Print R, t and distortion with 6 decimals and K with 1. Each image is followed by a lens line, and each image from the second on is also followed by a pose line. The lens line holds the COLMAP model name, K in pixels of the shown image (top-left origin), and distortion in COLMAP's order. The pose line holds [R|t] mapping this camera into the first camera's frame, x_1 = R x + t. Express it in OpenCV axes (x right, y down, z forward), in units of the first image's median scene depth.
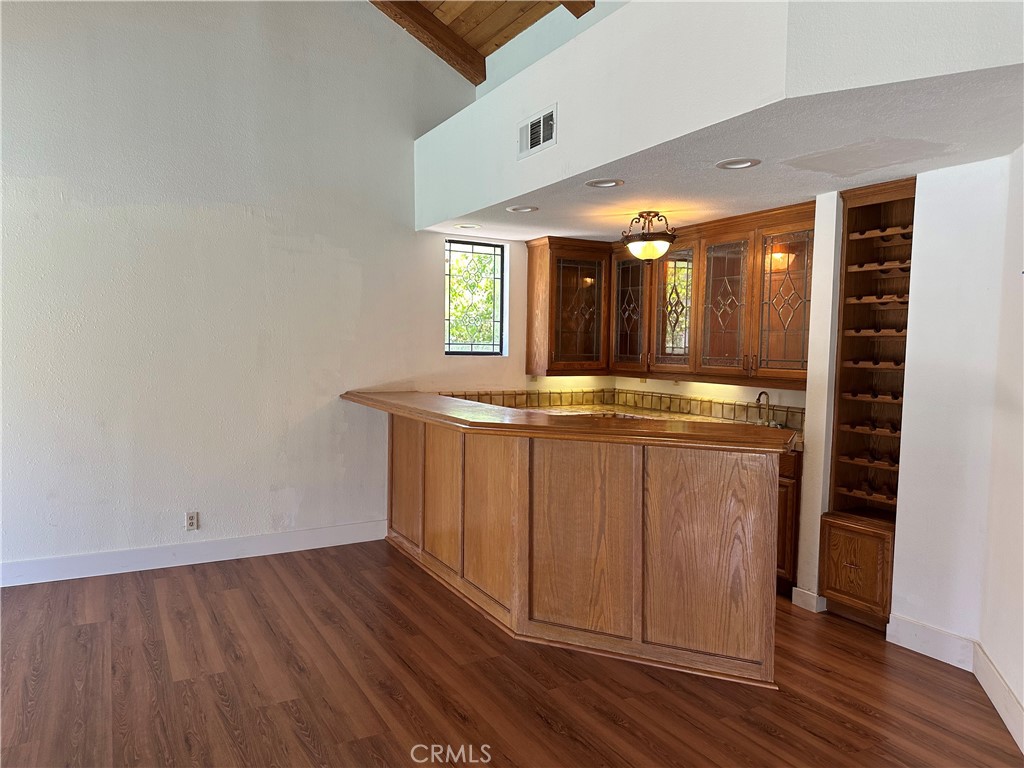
lens RADIAL K [[735.4, 0, 521.1], [0, 735.4, 386.2], [0, 0, 1]] dist [0.080384, -0.086710]
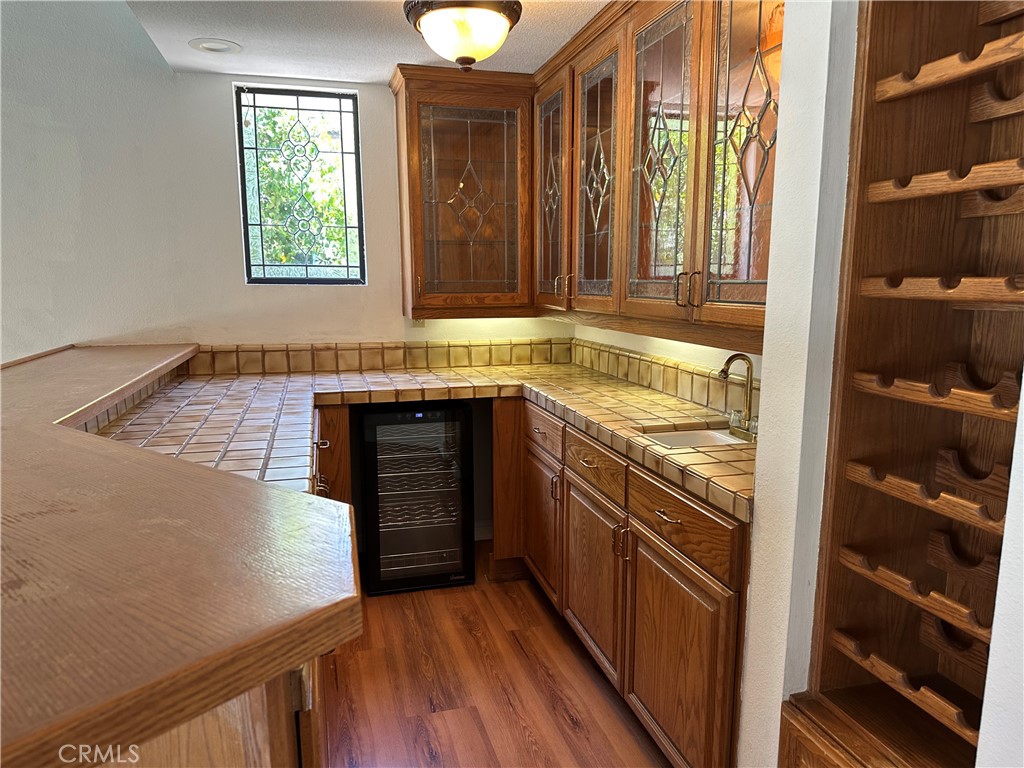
lens RADIAL K [[735.4, 0, 521.1], [0, 735.4, 386.2], [0, 0, 1]] dist [0.080384, -0.086710]
pose [[0.967554, 0.019630, -0.251902, 0.258623], [0.002359, 0.996232, 0.086695, -0.010369], [0.252654, -0.084476, 0.963862, 0.440689]]
